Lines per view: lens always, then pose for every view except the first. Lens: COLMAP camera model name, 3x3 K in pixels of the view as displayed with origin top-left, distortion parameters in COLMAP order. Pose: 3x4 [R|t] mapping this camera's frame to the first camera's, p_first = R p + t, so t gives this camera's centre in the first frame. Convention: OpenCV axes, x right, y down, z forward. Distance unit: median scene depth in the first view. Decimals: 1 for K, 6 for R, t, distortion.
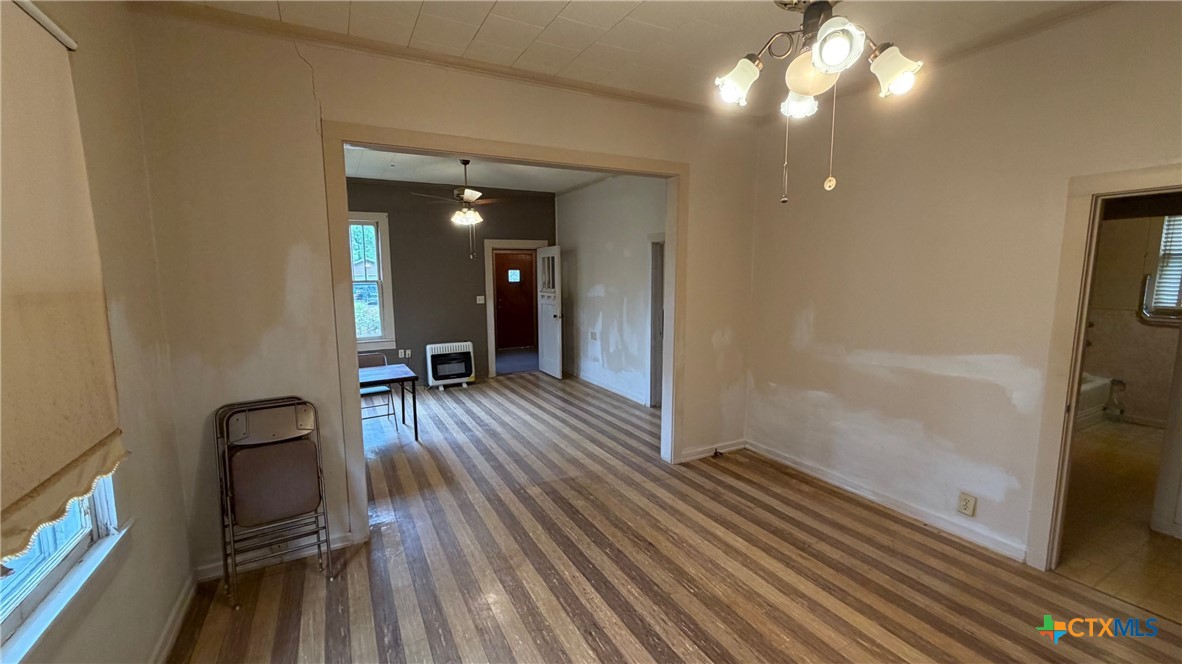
lens RADIAL K [[474.9, 0, 588.1], [0, 474.9, 332.9], [0, 0, 1]] dist [0.002631, 0.000461]
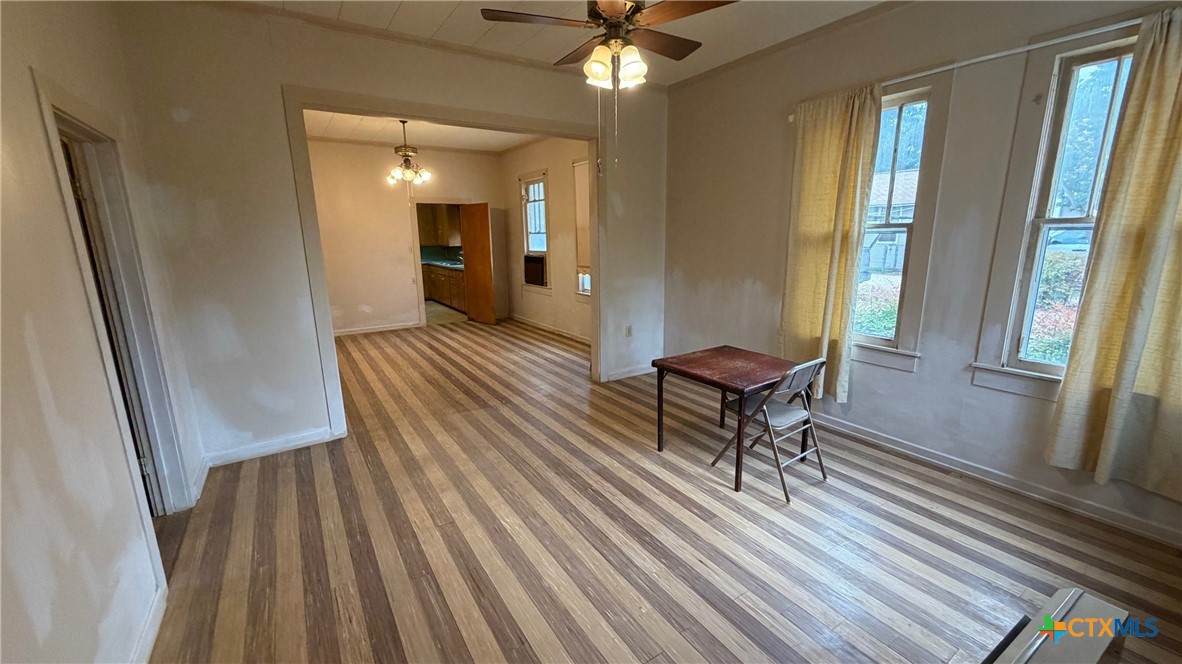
lens RADIAL K [[474.9, 0, 584.0], [0, 474.9, 336.9], [0, 0, 1]] dist [0.002631, 0.000461]
pose [[-0.997388, 0.037740, -0.061590, -0.146783], [0.015011, 0.942337, 0.334330, -0.122309], [0.070656, 0.332532, -0.940442, 1.123035]]
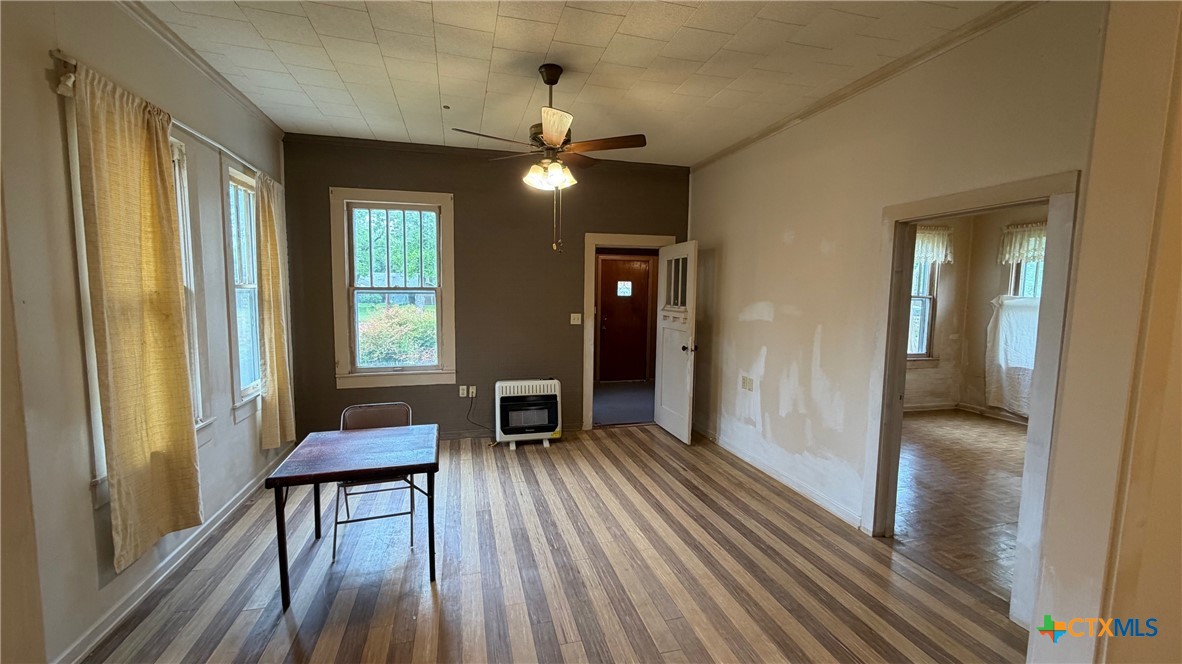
lens RADIAL K [[474.9, 0, 587.6], [0, 474.9, 333.3], [0, 0, 1]] dist [0.002631, 0.000461]
pose [[0.974067, 0.041039, -0.222506, -0.058352], [-0.049045, 0.998329, -0.030573, -0.030929], [0.220880, 0.040692, 0.974452, 0.354218]]
